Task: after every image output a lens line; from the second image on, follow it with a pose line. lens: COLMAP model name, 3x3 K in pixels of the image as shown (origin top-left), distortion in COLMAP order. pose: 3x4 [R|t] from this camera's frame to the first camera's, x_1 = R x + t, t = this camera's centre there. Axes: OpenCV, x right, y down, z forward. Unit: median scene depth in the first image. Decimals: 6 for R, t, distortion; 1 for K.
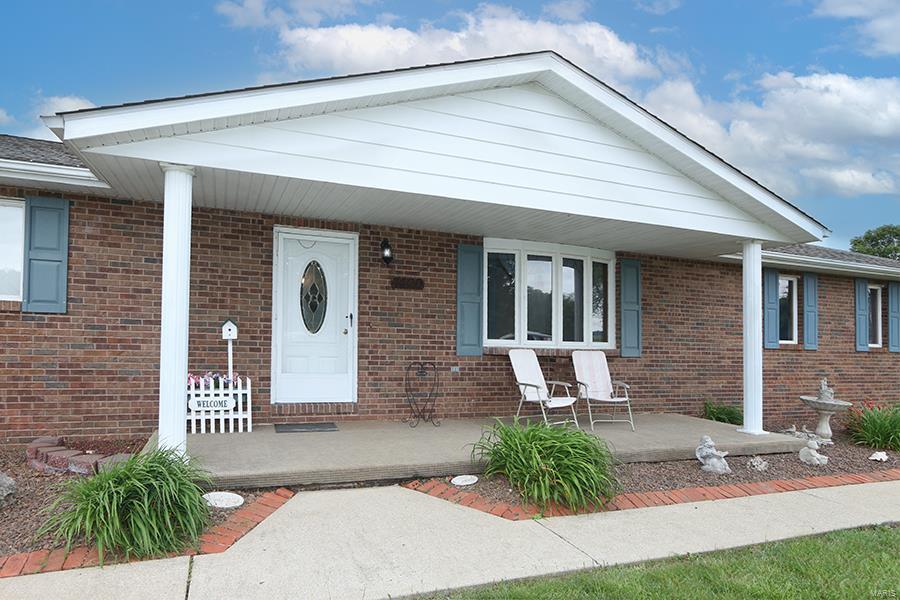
lens RADIAL K [[520.7, 0, 400.6], [0, 520.7, 305.8], [0, 0, 1]] dist [-0.001125, 0.001700]
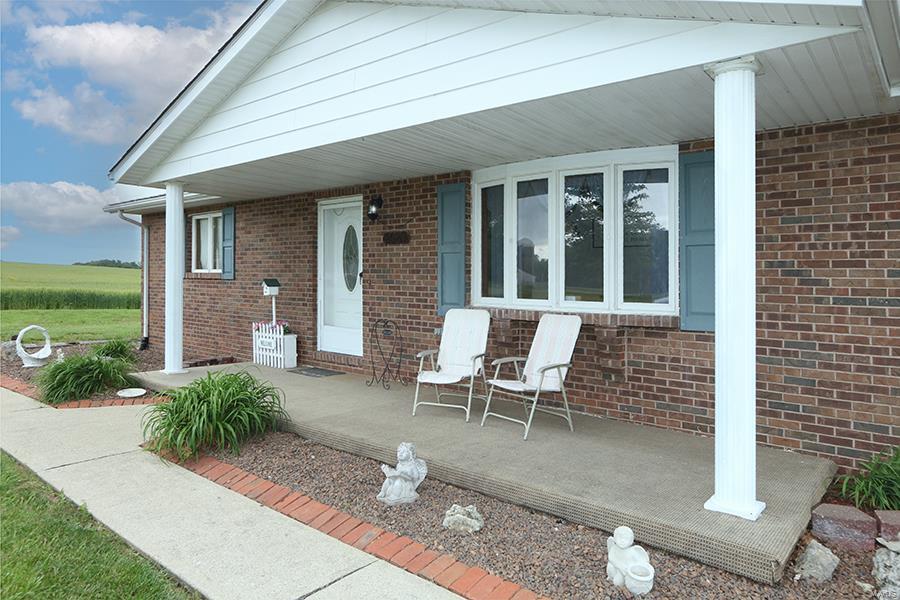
lens RADIAL K [[578.0, 0, 485.0], [0, 578.0, 283.4], [0, 0, 1]] dist [0.000356, -0.002056]
pose [[0.524836, -0.026488, -0.850791, 1.003396], [0.033402, 0.999387, -0.010509, 0.057113], [0.850548, -0.022902, 0.525399, 0.587872]]
